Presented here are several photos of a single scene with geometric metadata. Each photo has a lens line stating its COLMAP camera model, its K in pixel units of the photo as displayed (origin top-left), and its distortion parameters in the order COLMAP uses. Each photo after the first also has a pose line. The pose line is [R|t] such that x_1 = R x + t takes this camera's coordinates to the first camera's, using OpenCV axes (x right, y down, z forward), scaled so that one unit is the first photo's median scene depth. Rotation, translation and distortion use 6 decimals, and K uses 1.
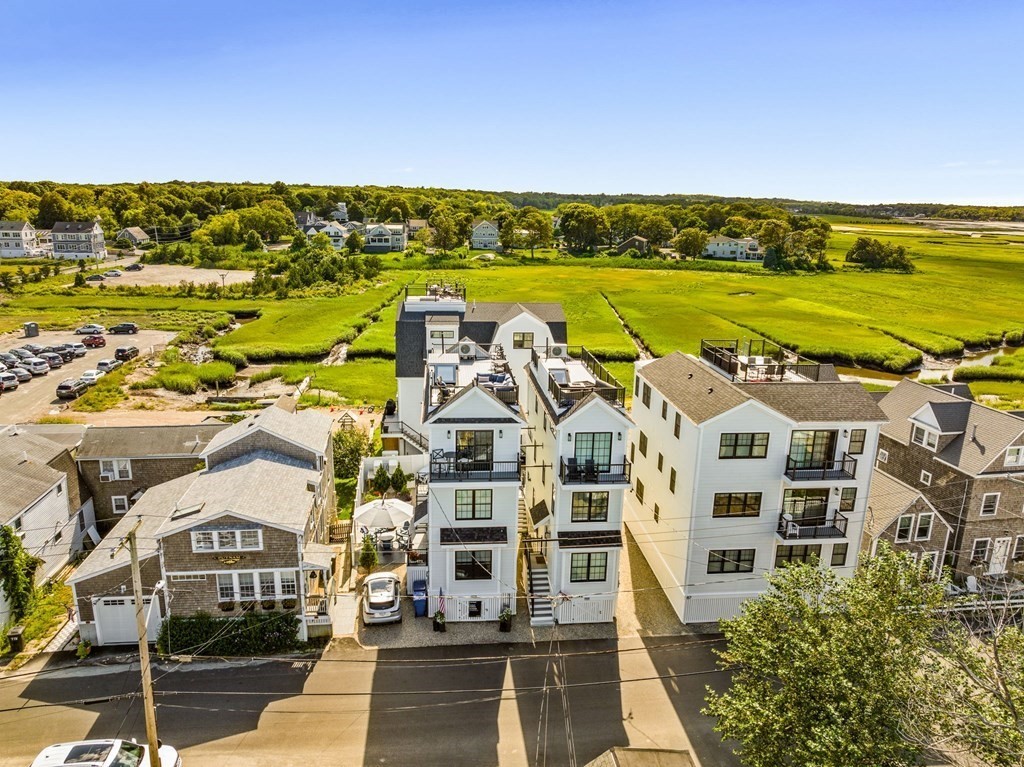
lens RADIAL K [[722.2, 0, 511.9], [0, 722.2, 391.7], [0, 0, 1]] dist [-0.036766, 0.005023]
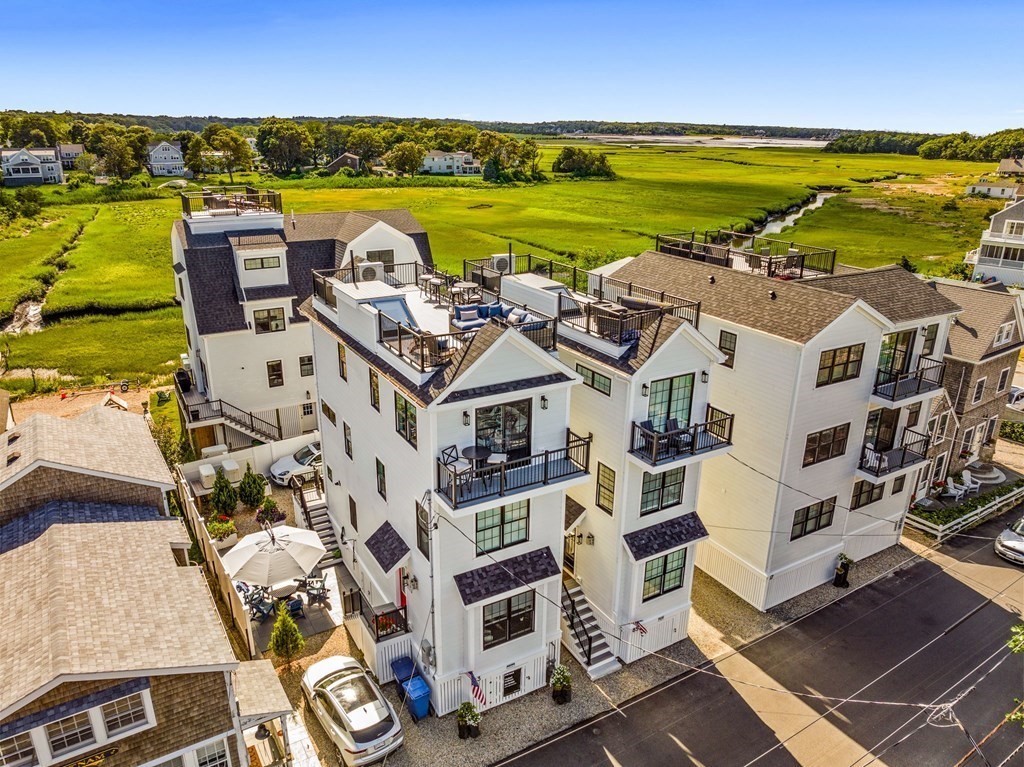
lens RADIAL K [[722.2, 0, 513.3], [0, 722.2, 391.2], [0, 0, 1]] dist [-0.036766, 0.005023]
pose [[0.909391, -0.154581, 0.386152, -0.161739], [0.116271, 0.985841, 0.120824, -0.015324], [-0.399362, -0.064978, 0.914488, 0.284067]]
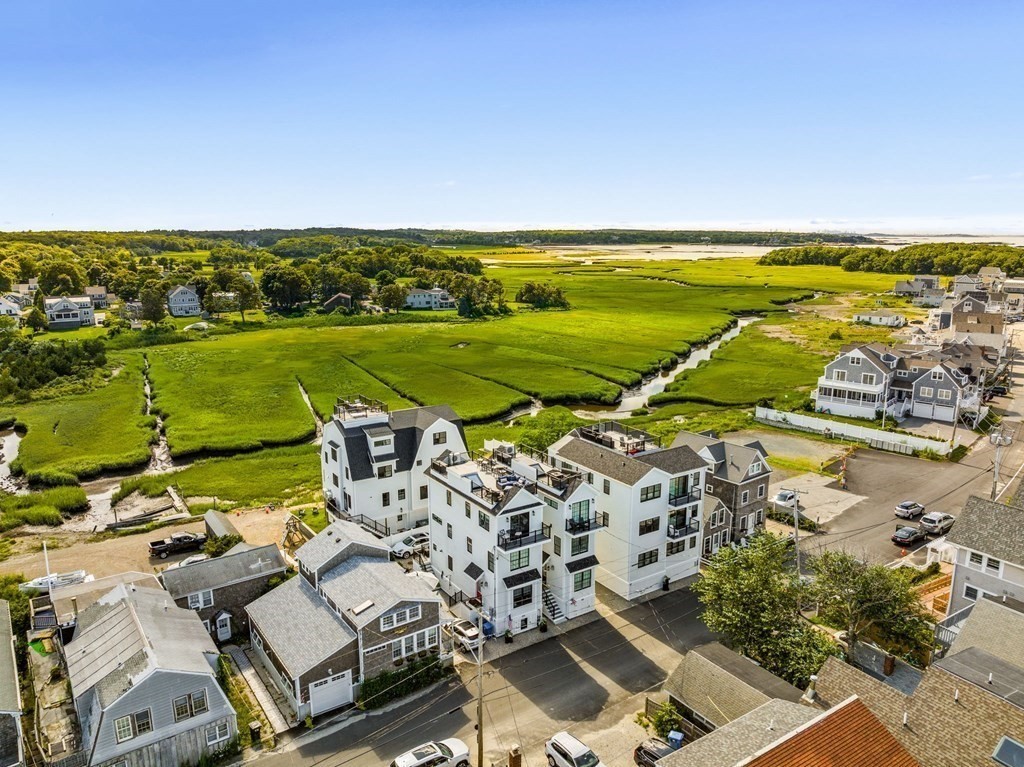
lens RADIAL K [[722.2, 0, 515.0], [0, 722.2, 390.5], [0, 0, 1]] dist [-0.036766, 0.005023]
pose [[0.884123, -0.121012, 0.451312, -0.467450], [0.139950, 0.990120, -0.008679, -0.129261], [-0.445803, 0.070835, 0.892324, -0.294179]]
